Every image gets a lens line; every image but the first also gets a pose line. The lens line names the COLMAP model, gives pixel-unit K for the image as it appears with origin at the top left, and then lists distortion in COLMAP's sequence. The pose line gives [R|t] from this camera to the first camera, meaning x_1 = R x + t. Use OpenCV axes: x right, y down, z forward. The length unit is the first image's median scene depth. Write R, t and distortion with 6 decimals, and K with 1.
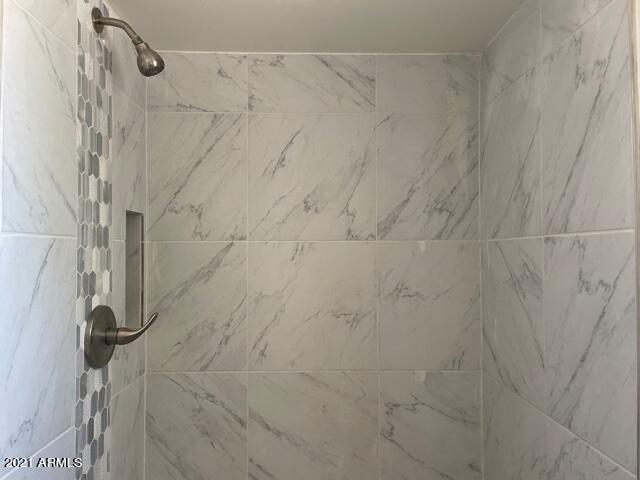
lens RADIAL K [[480.4, 0, 318.8], [0, 480.4, 236.2], [0, 0, 1]] dist [0.094255, -0.121053]
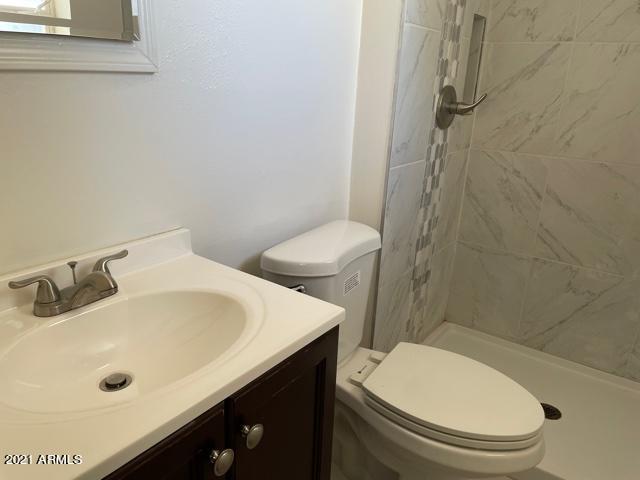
lens RADIAL K [[480.4, 0, 318.8], [0, 480.4, 236.2], [0, 0, 1]] dist [0.094255, -0.121053]
pose [[0.800872, 0.225505, -0.554753, 0.112983], [-0.031255, 0.940865, 0.337336, 0.070478], [0.598019, -0.252824, 0.760561, -0.344742]]
